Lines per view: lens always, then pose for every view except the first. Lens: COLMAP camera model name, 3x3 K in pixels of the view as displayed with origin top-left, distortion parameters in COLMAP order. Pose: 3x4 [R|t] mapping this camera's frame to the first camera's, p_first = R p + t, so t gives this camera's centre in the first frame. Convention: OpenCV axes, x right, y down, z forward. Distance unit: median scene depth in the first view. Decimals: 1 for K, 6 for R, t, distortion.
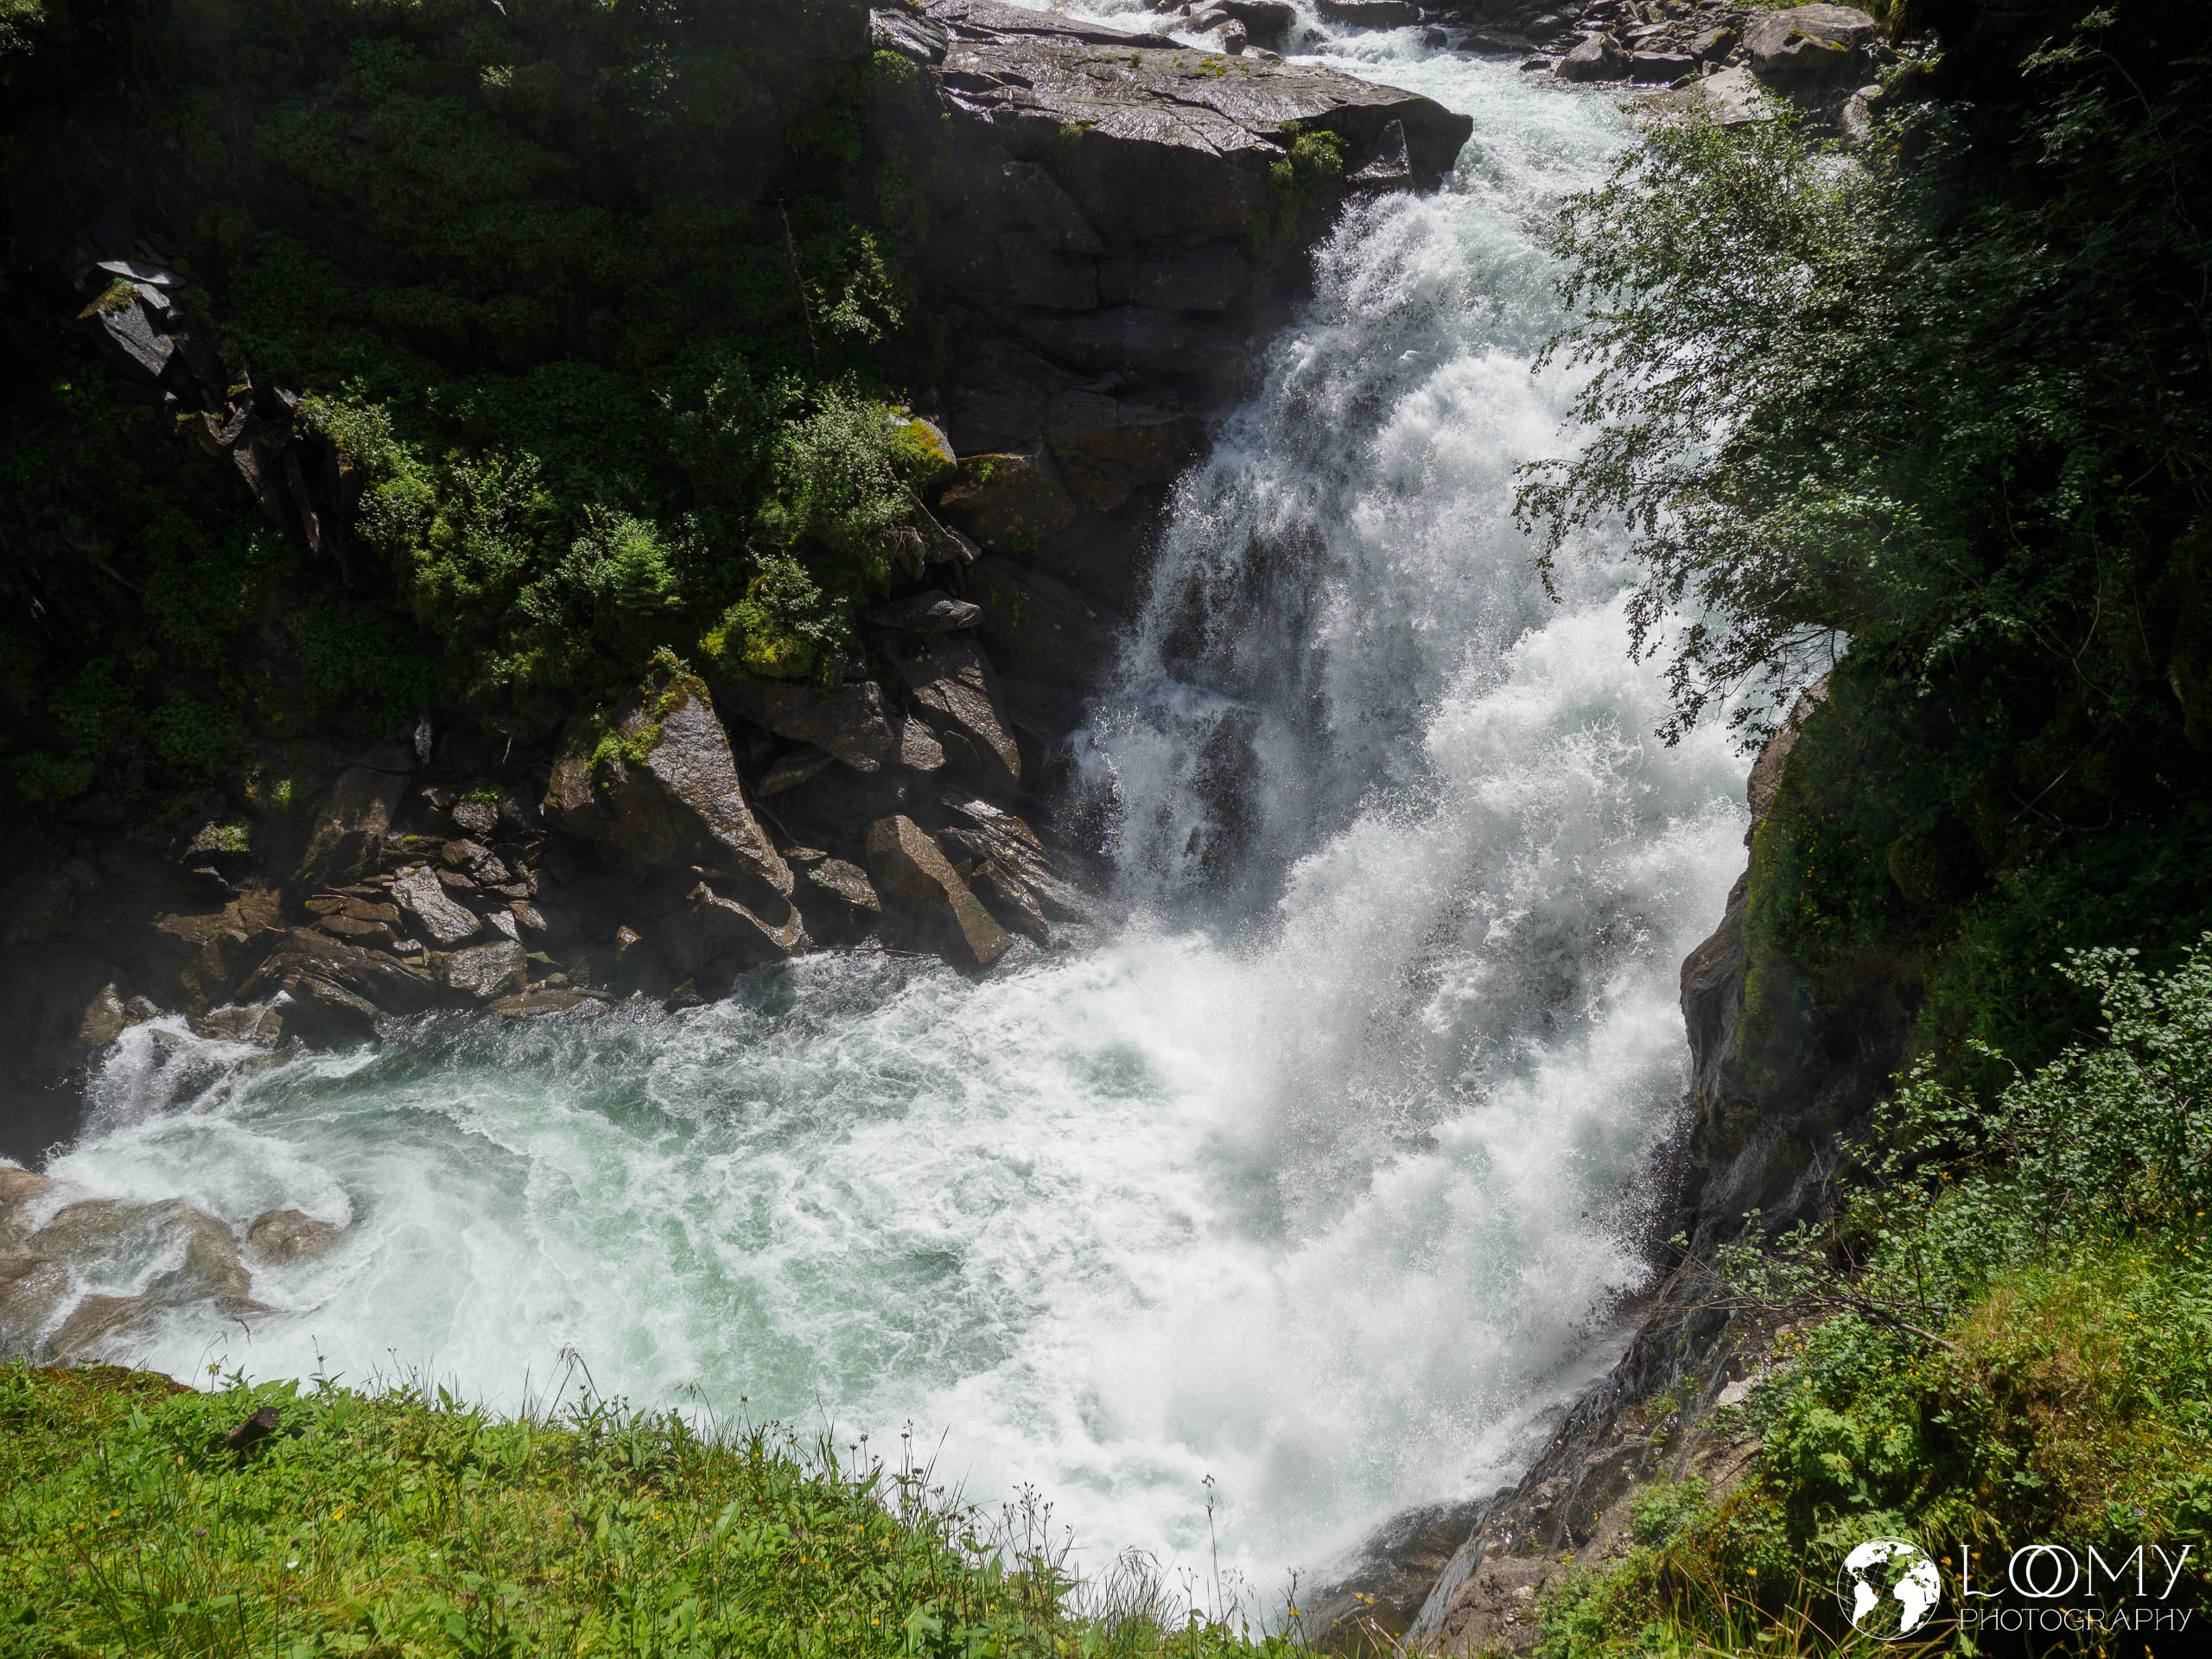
lens RADIAL K [[1577.8, 0, 1112.5], [0, 1577.8, 815.2], [0, 0, 1]] dist [-0.052131, 0.025169]
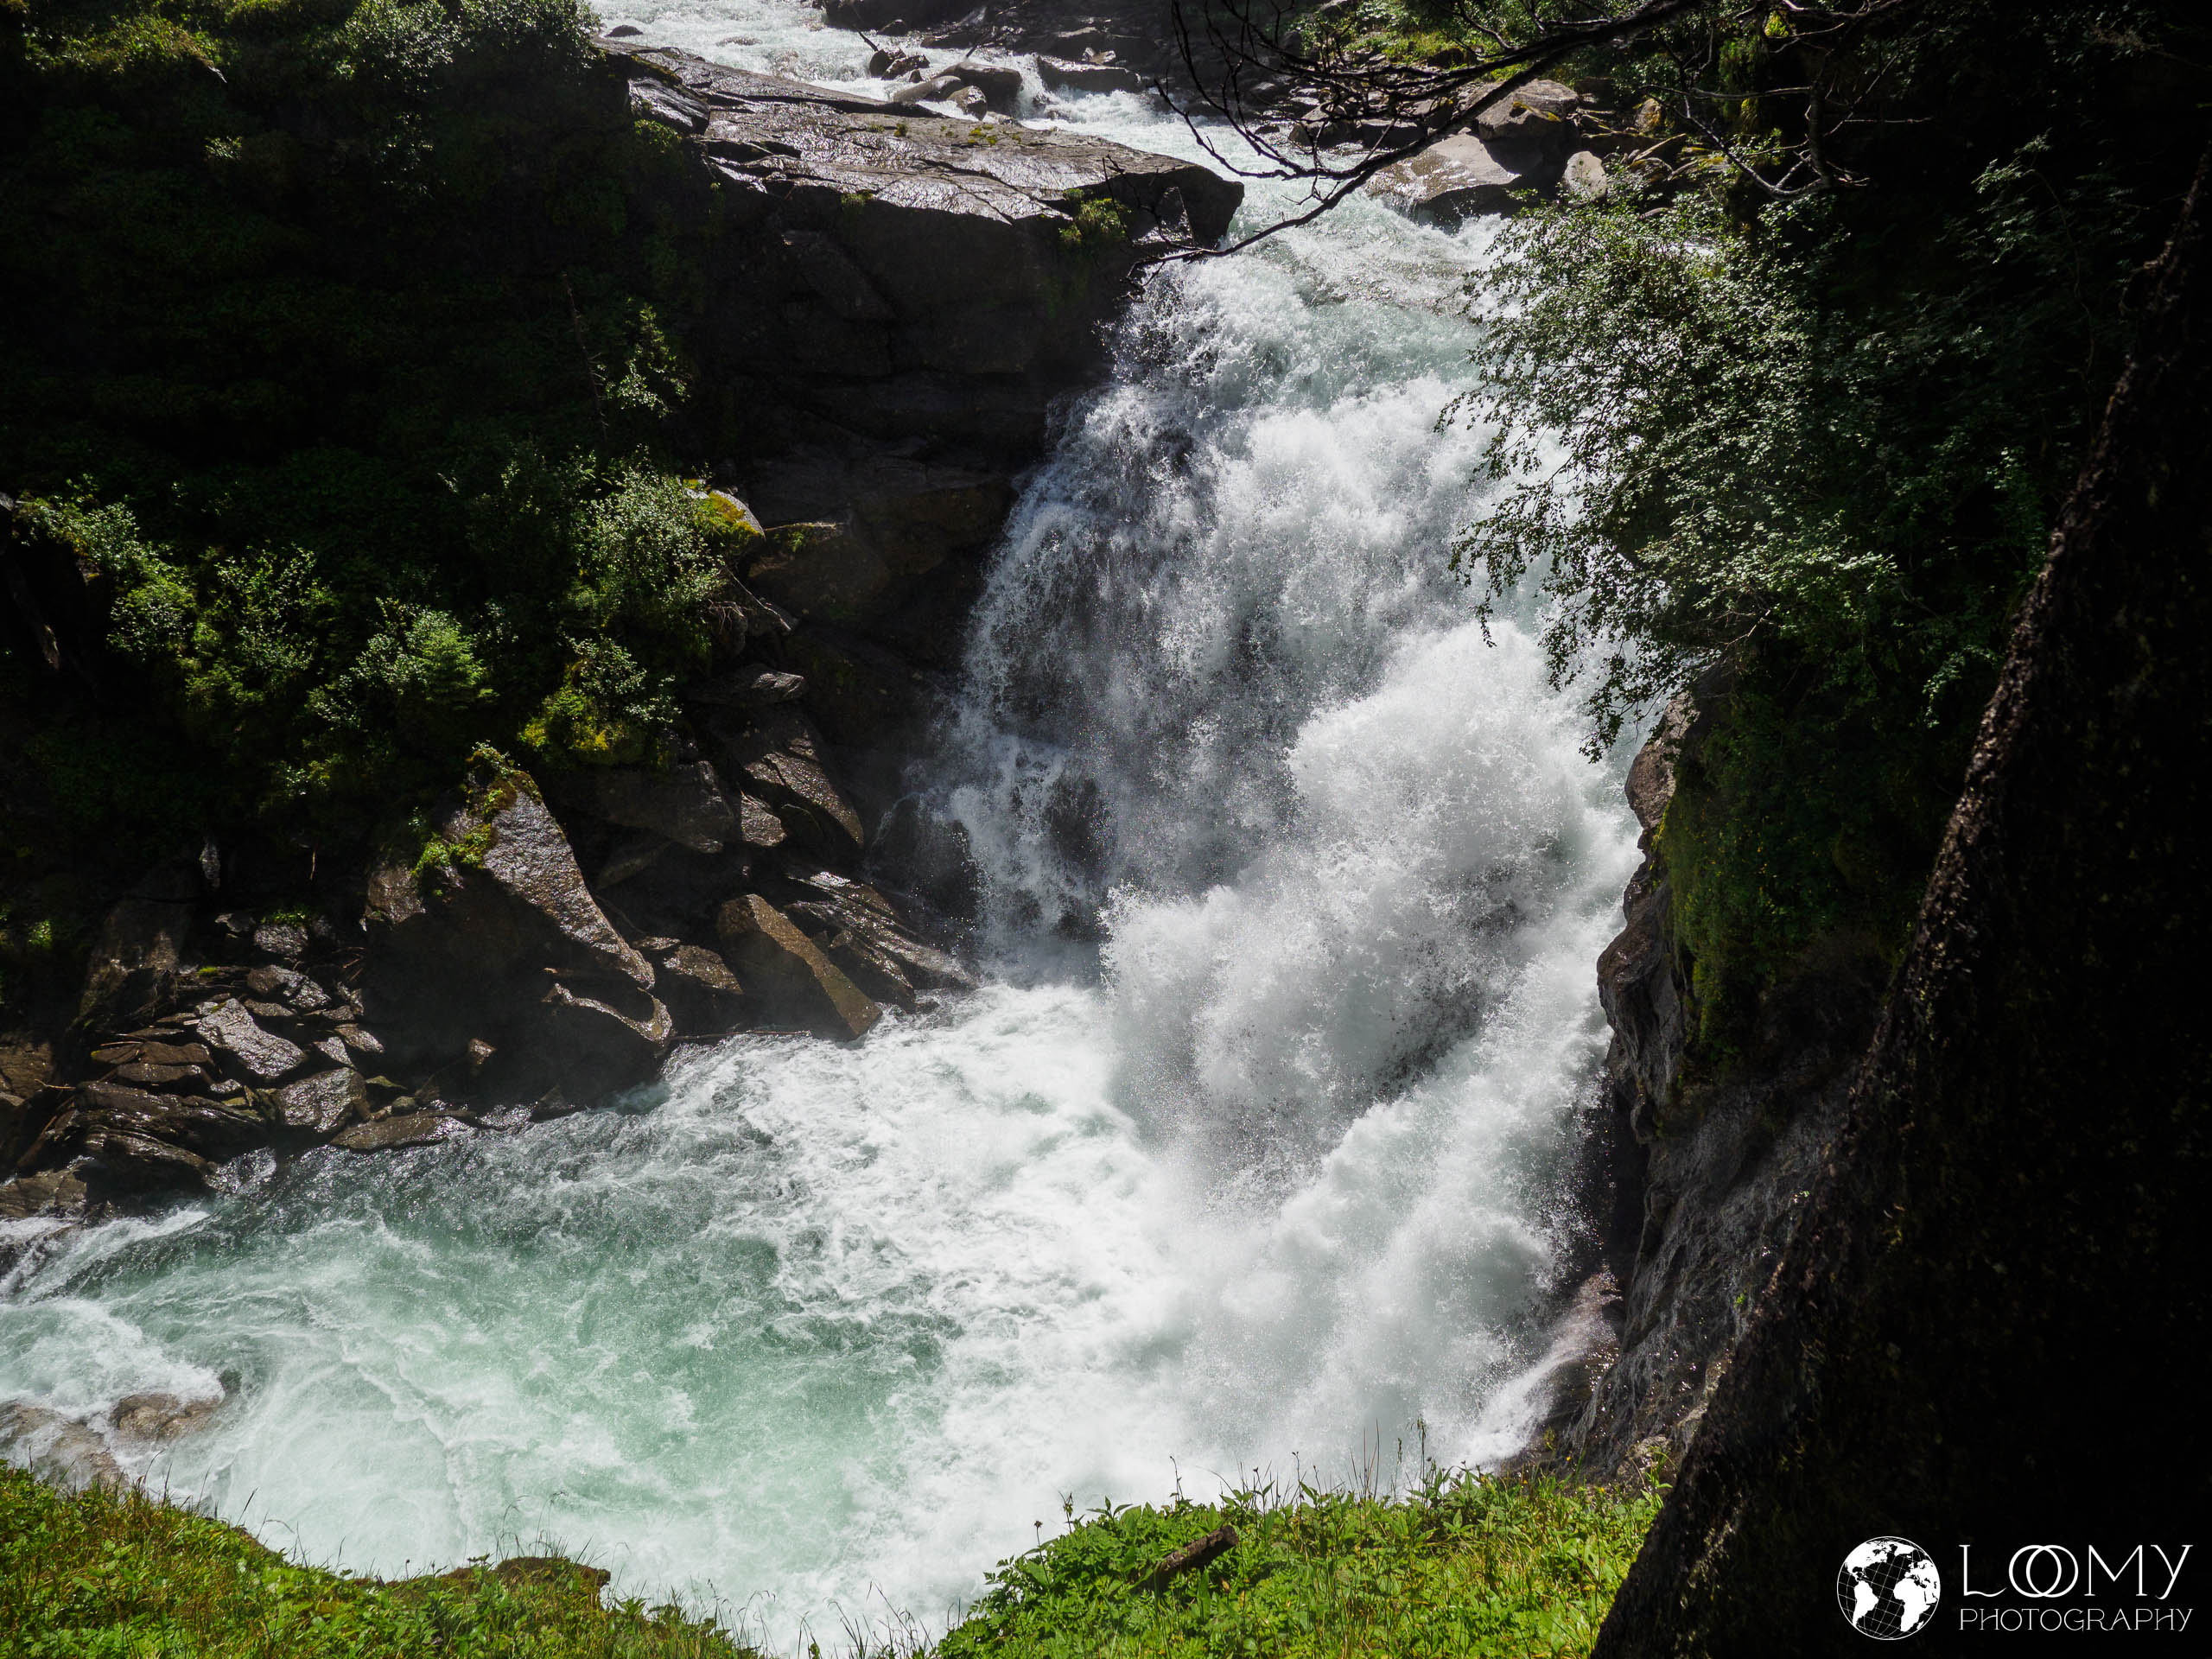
lens RADIAL K [[1577.8, 0, 1099.7], [0, 1577.8, 817.9], [0, 0, 1]] dist [-0.052131, 0.025169]
pose [[0.974923, -0.088384, 0.204240, -0.116687], [0.093012, 0.995578, -0.013154, -0.013941], [-0.202174, 0.031821, 0.978833, -0.006322]]
